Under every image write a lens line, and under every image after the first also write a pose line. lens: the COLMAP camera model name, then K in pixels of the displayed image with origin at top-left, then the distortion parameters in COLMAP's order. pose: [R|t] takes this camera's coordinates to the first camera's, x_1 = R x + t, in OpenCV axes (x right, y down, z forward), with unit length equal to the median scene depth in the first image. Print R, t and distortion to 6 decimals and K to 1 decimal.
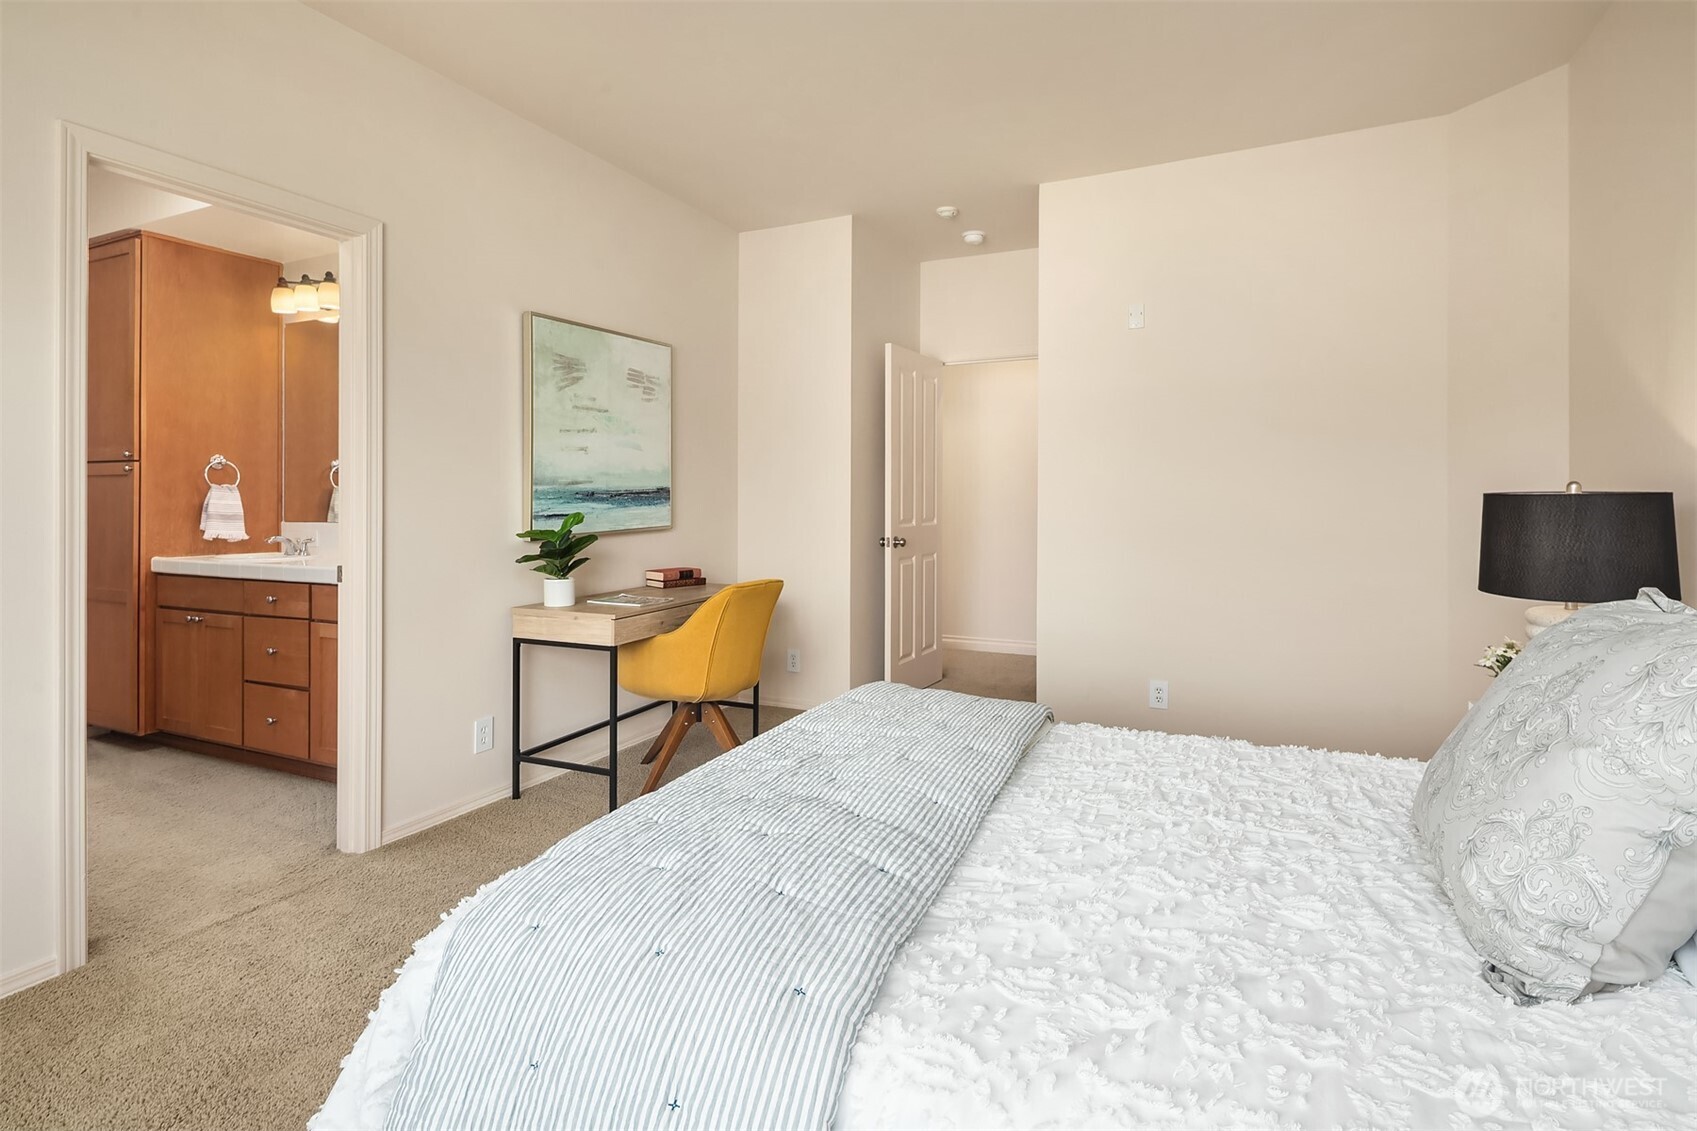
lens RADIAL K [[831.9, 0, 853.9], [0, 831.9, 511.4], [0, 0, 1]] dist [-0.002867, -0.001098]
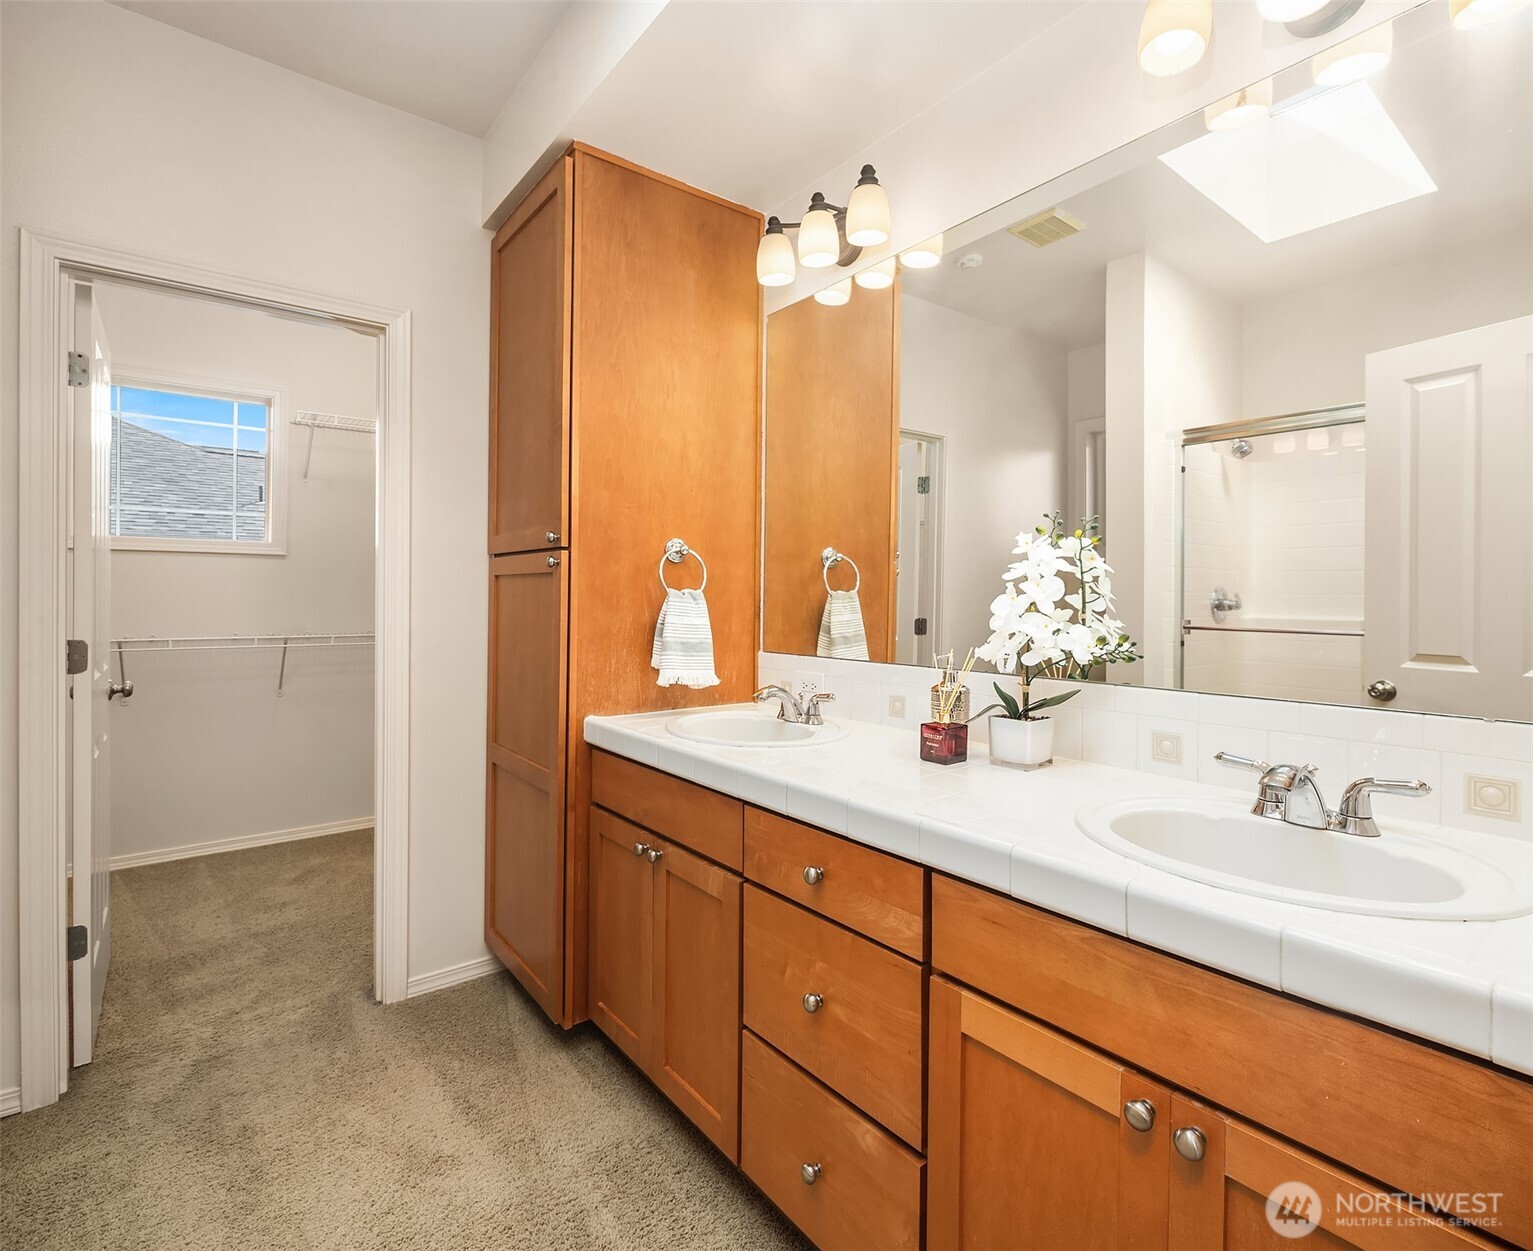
lens RADIAL K [[750.4, 0, 770.7], [0, 750.4, 615.8], [0, 0, 1]] dist [-0.001117, -0.000146]
pose [[0.893664, 0.015611, -0.448465, -0.479125], [-0.010740, 0.999852, 0.013404, -0.021909], [0.448608, -0.007162, 0.893700, 0.569925]]
